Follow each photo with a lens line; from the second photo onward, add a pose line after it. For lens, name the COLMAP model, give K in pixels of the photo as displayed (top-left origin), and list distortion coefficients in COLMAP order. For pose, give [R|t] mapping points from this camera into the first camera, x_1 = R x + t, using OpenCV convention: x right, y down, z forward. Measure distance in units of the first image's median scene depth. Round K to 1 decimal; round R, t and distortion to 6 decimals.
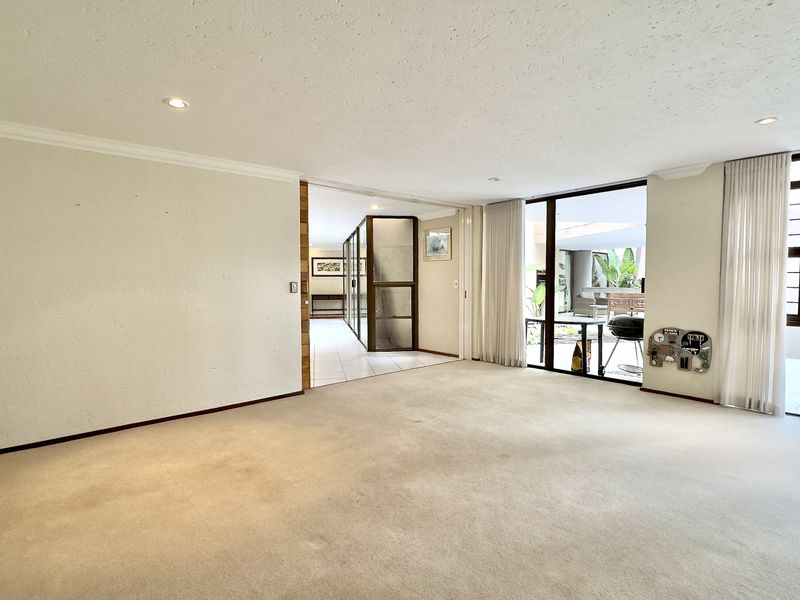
lens RADIAL K [[412.7, 0, 400.0], [0, 412.7, 300.0], [0, 0, 1]] dist [-0.026116, -0.000255]
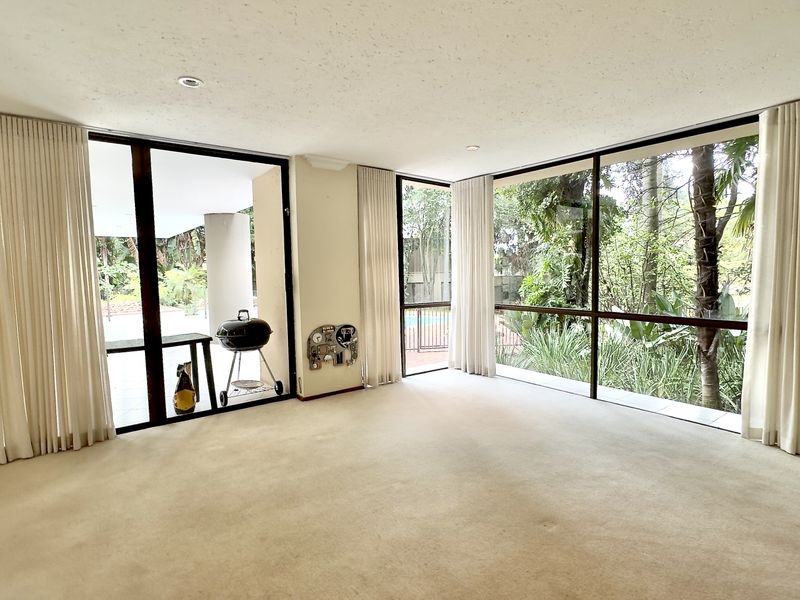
lens RADIAL K [[412.7, 0, 400.0], [0, 412.7, 300.0], [0, 0, 1]] dist [-0.026116, -0.000255]
pose [[0.060852, -0.062852, 0.996166, -0.277424], [0.068468, 0.995928, 0.058654, -0.034909], [-0.995796, 0.064636, 0.064908, 0.753873]]
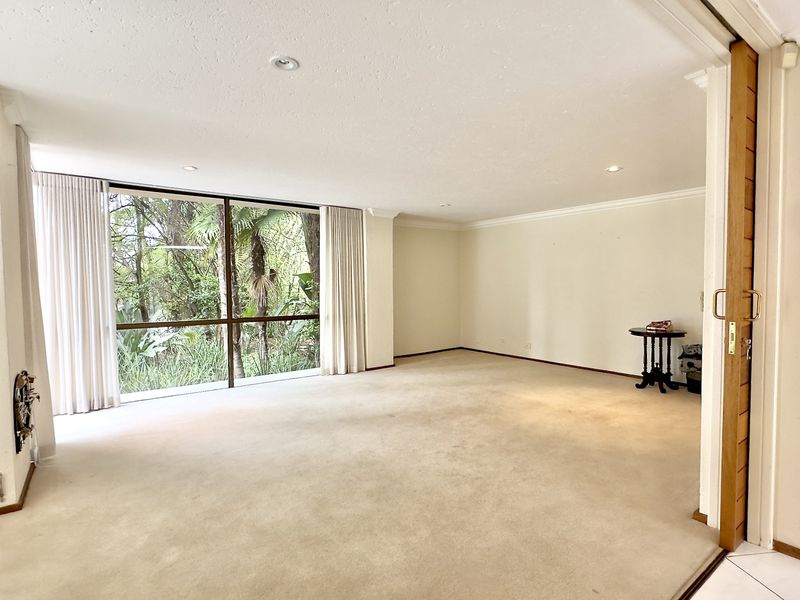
lens RADIAL K [[412.7, 0, 400.0], [0, 412.7, 300.0], [0, 0, 1]] dist [-0.026116, -0.000255]
pose [[-0.995545, 0.013804, 0.093271, 0.075372], [0.022064, 0.995866, 0.088113, -0.073795], [-0.091669, 0.089779, -0.991734, 1.508499]]
